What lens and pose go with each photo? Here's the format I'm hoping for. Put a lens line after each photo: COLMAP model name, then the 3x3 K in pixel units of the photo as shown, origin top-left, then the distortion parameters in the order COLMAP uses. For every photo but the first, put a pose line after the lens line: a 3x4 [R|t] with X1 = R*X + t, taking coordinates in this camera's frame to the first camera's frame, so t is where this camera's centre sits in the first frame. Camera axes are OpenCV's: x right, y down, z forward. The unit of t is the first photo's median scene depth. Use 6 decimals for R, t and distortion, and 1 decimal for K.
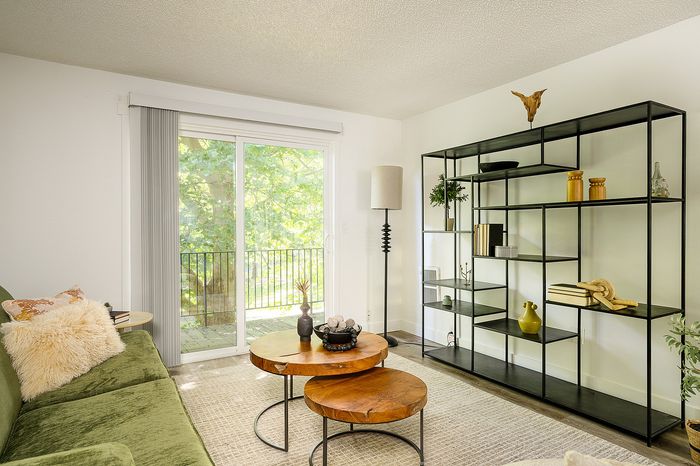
lens RADIAL K [[422.5, 0, 348.7], [0, 422.5, 233.3], [0, 0, 1]] dist [0.007811, -0.002114]
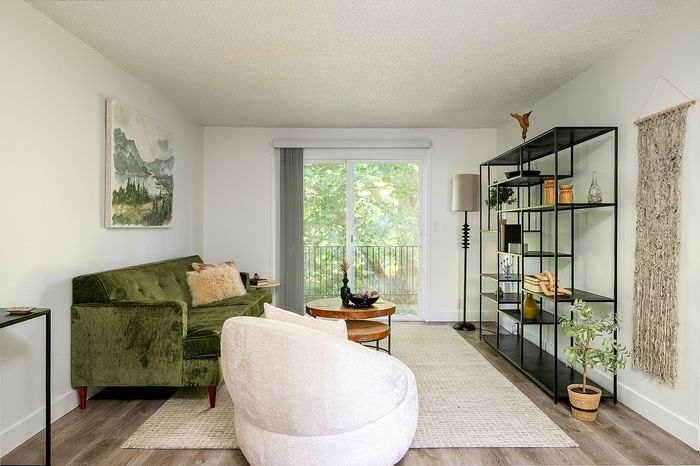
lens RADIAL K [[477.6, 0, 340.3], [0, 477.6, 234.2], [0, 0, 1]] dist [-0.008114, -0.000103]
pose [[0.848682, 0.009498, -0.528819, 0.690746], [-0.007389, 0.999954, 0.006102, -0.000086], [0.528852, -0.001271, 0.848713, -0.401115]]
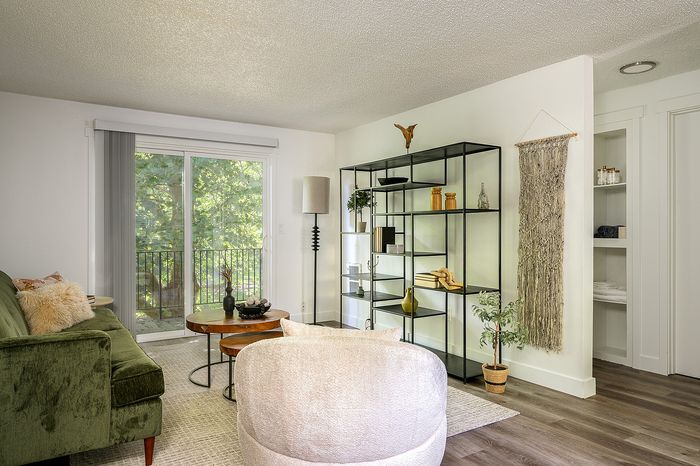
lens RADIAL K [[489.9, 0, 346.3], [0, 489.9, 234.1], [0, 0, 1]] dist [-0.001468, -0.002363]
pose [[0.999854, 0.001968, 0.016963, 0.213519], [-0.001920, 0.999994, -0.002845, 0.003552], [-0.016968, 0.002812, 0.999852, -0.489302]]
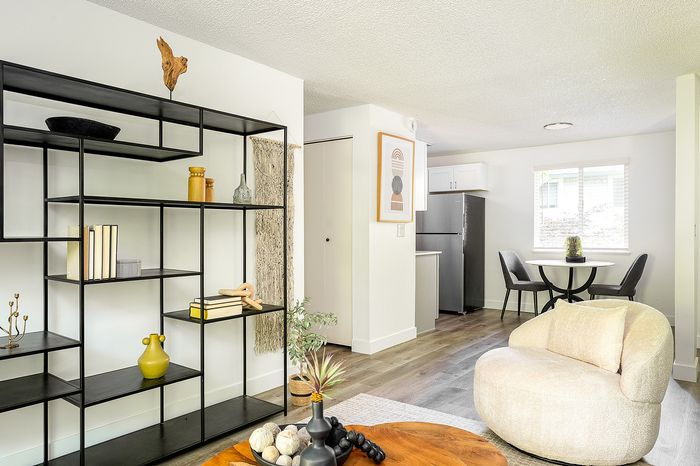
lens RADIAL K [[489.9, 0, 356.5], [0, 489.9, 235.6], [0, 0, 1]] dist [-0.001468, -0.002363]
pose [[-0.386926, -0.005453, 0.922095, -0.485569], [0.011160, 0.999882, 0.010595, -0.012461], [-0.922043, 0.014390, -0.386819, 1.020810]]
